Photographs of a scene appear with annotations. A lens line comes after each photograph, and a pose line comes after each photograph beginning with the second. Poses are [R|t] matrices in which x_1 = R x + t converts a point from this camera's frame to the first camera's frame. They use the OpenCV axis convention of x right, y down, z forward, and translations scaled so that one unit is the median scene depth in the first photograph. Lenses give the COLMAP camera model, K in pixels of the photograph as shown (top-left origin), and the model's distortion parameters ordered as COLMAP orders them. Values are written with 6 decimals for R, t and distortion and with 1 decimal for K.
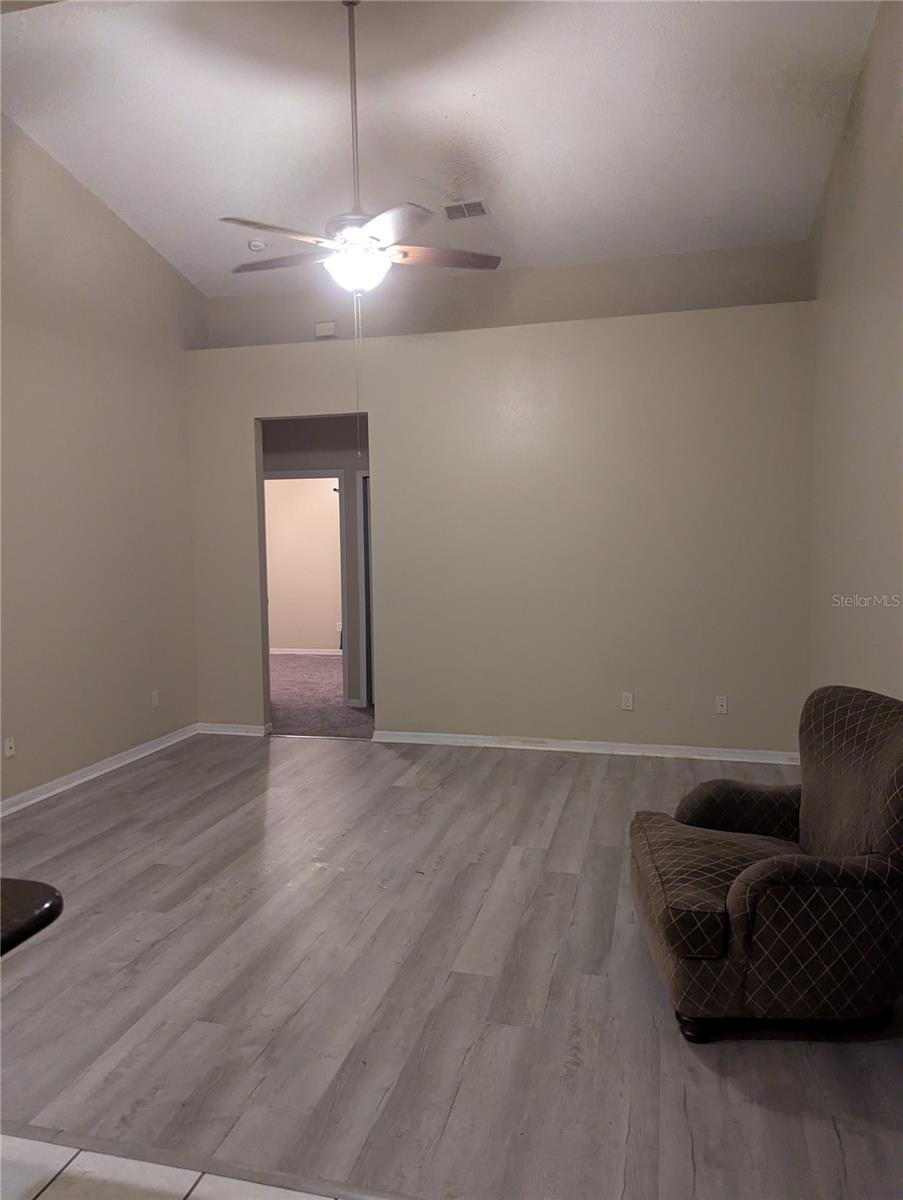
lens RADIAL K [[828.0, 0, 451.5], [0, 828.0, 600.0], [0, 0, 1]] dist [0.008368, -0.002225]
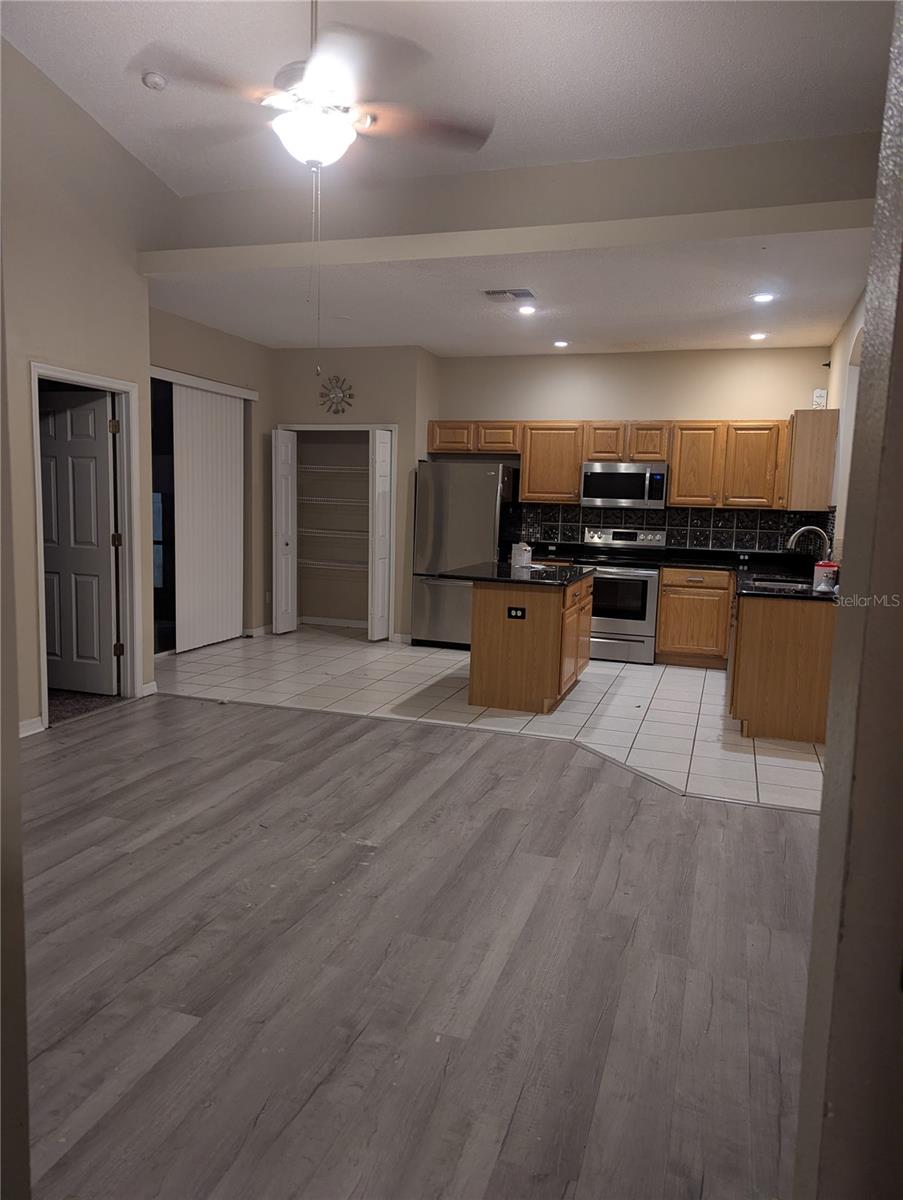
lens RADIAL K [[828.0, 0, 451.5], [0, 828.0, 600.0], [0, 0, 1]] dist [0.008368, -0.002225]
pose [[-0.997220, -0.028457, 0.068860, -0.355178], [-0.013941, 0.979134, 0.202736, -0.139243], [-0.073192, 0.201212, -0.976809, 2.119951]]
